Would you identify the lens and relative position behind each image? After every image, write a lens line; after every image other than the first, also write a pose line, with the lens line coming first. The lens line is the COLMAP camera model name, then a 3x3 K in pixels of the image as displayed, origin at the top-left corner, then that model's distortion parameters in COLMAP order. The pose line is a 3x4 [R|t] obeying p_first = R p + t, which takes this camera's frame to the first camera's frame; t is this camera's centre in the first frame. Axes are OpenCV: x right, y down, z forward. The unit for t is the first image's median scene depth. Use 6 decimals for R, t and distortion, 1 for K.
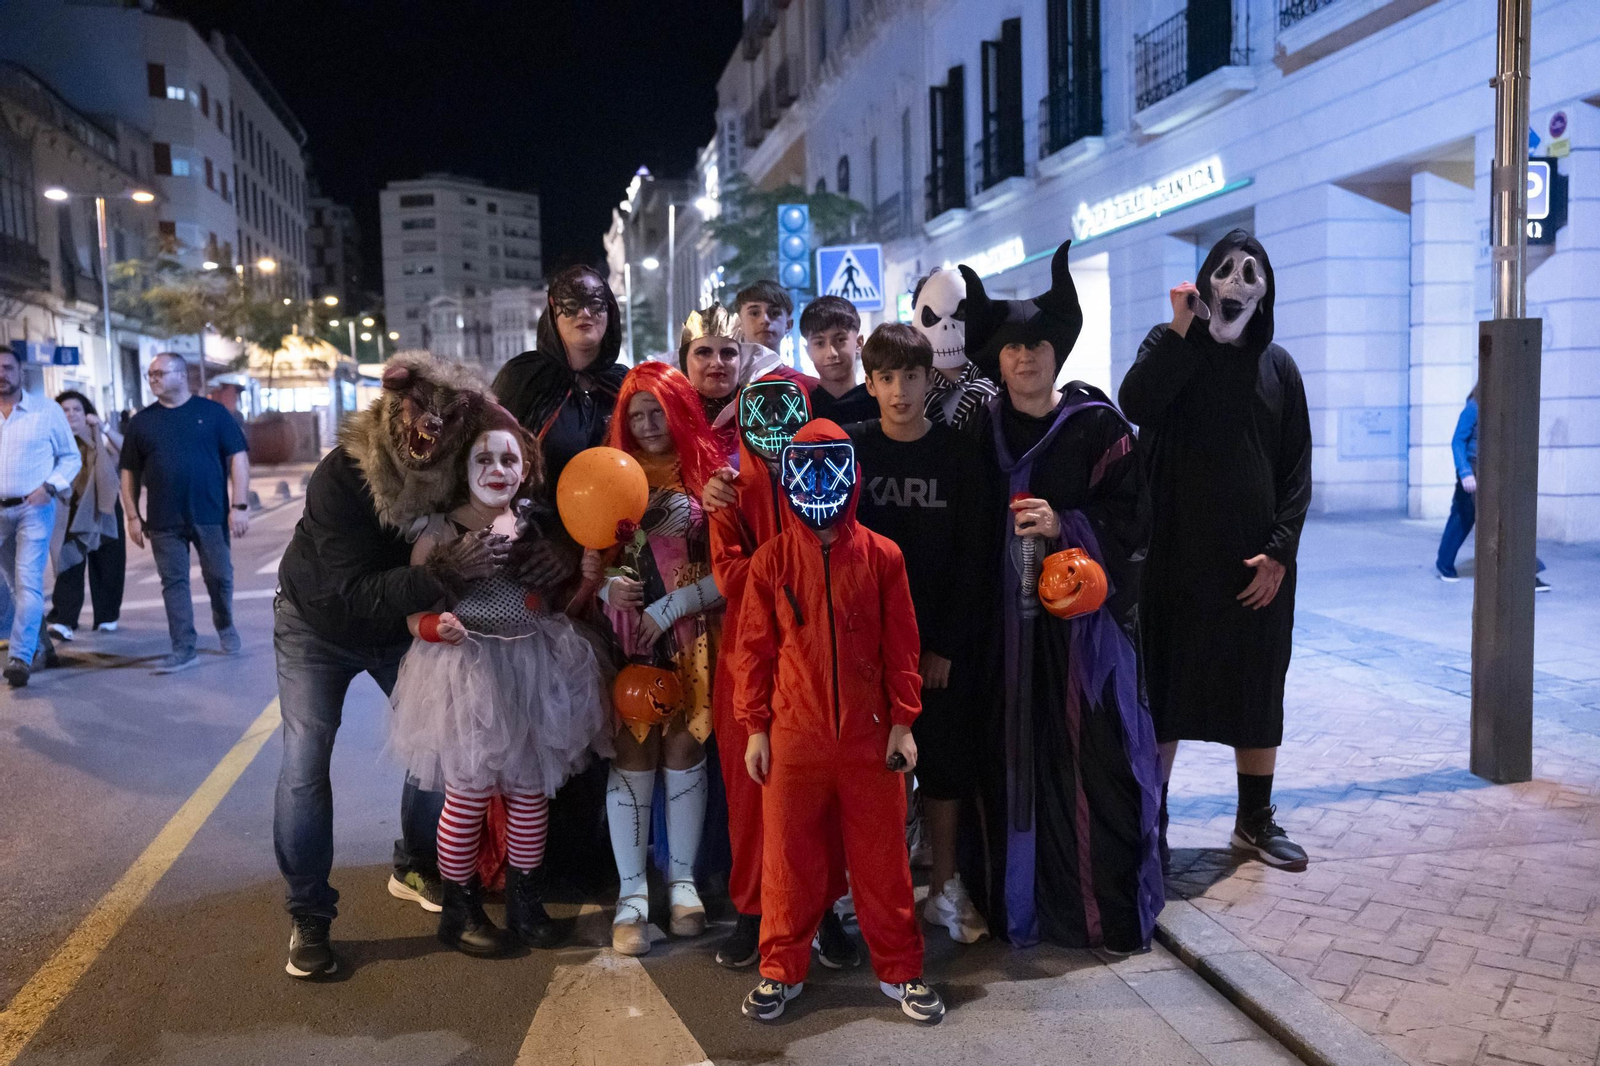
lens RADIAL K [[1387.7, 0, 798.3], [0, 1387.7, 533.6], [0, 0, 1]] dist [-0.010126, -0.001721]
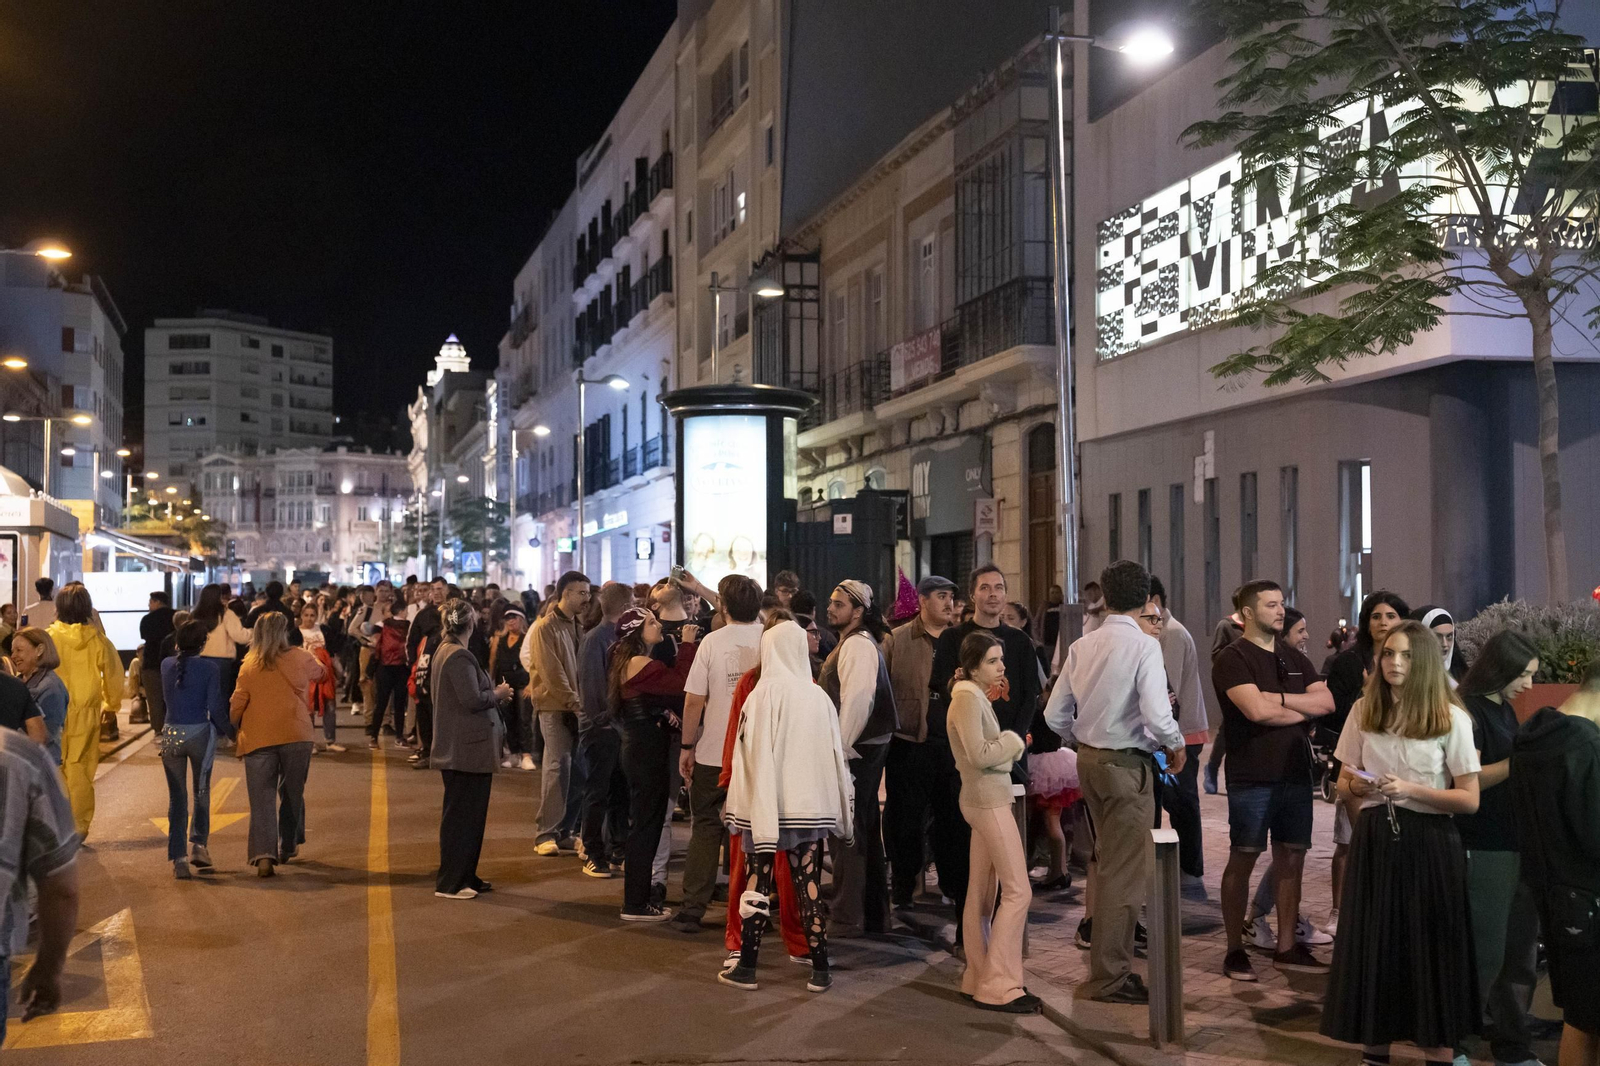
lens RADIAL K [[2031.0, 0, 800.6], [0, 2031.0, 535.1], [0, 0, 1]] dist [0.125703, 0.000000]
pose [[0.998282, 0.022761, 0.053988, 0.040573], [-0.016337, 0.993046, -0.116591, 0.023647], [-0.056267, 0.115508, 0.991712, -0.290526]]
